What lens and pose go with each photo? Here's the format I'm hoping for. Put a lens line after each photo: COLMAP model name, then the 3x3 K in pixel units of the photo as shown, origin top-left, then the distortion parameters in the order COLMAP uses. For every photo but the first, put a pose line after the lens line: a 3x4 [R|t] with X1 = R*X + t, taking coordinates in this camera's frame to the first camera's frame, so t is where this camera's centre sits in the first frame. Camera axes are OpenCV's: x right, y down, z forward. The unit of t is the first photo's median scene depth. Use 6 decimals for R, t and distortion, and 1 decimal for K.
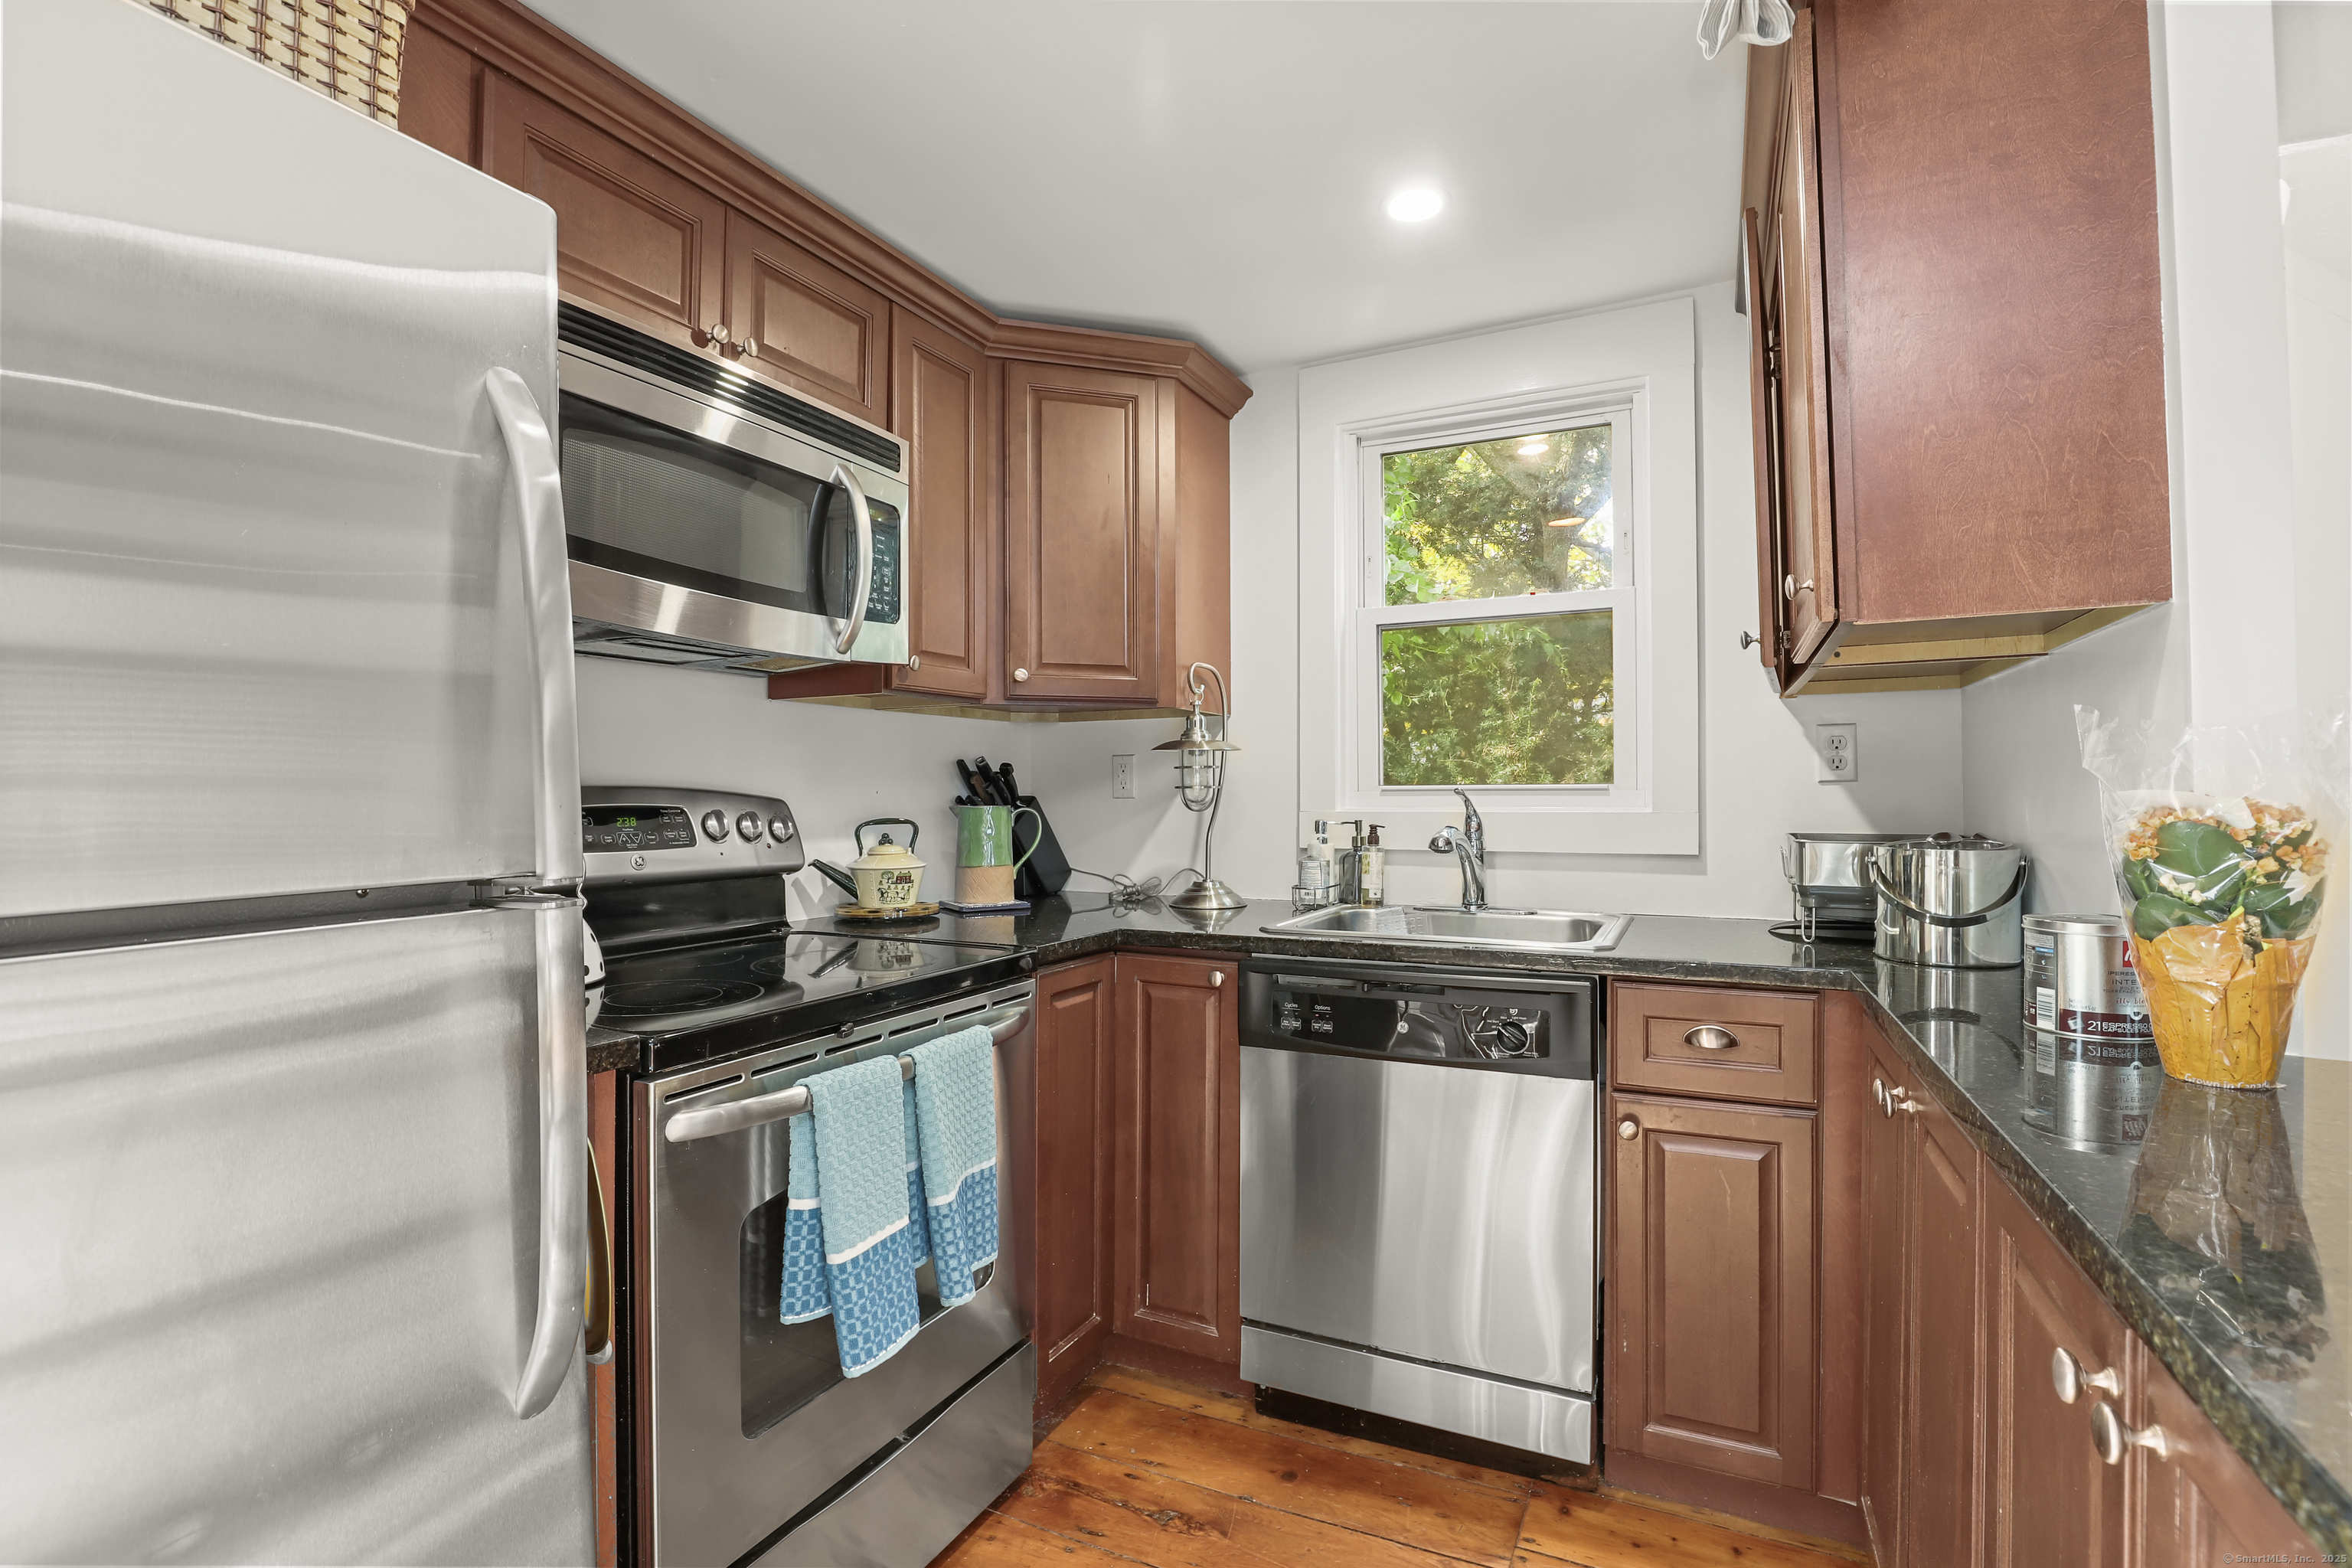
lens RADIAL K [[1112.3, 0, 1178.4], [0, 1112.3, 786.8], [0, 0, 1]] dist [-0.000393, -0.000020]
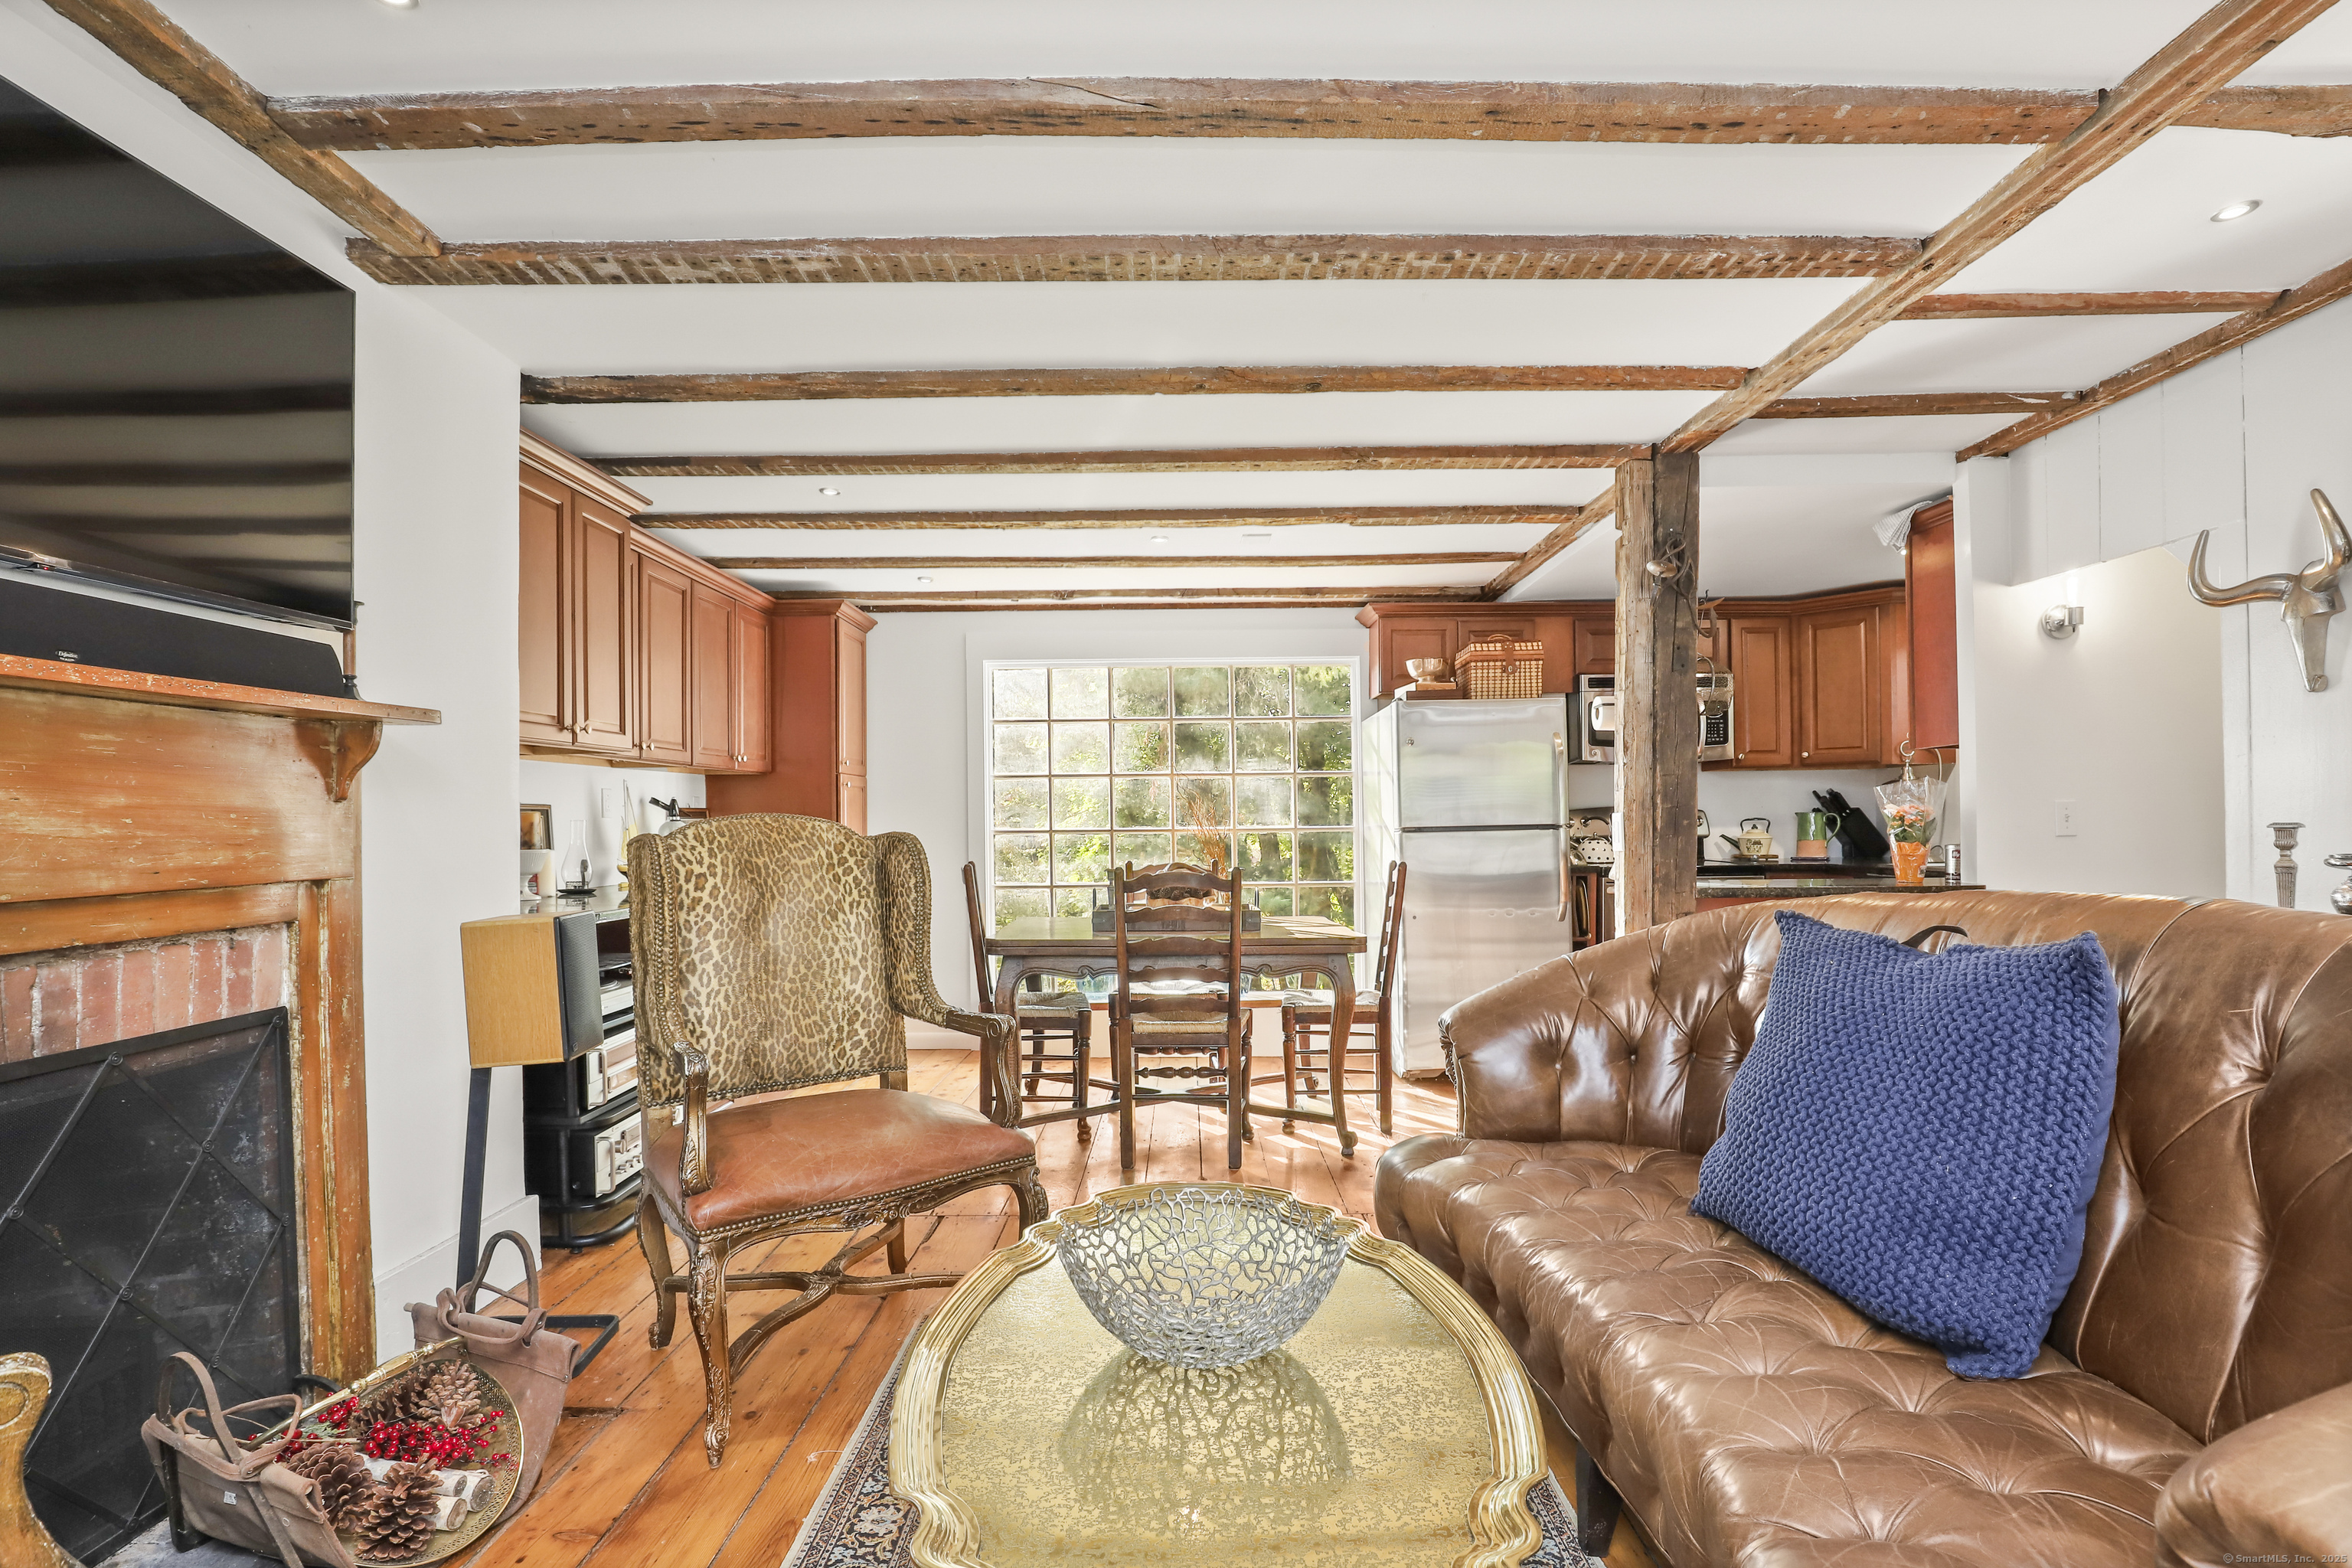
lens RADIAL K [[1112.3, 0, 1178.4], [0, 1112.3, 798.1], [0, 0, 1]] dist [-0.000393, -0.000020]
pose [[0.419809, -0.013086, -0.907518, 1.354625], [0.011134, 0.999895, -0.009267, -0.005770], [0.907544, -0.006214, 0.419911, -1.089357]]
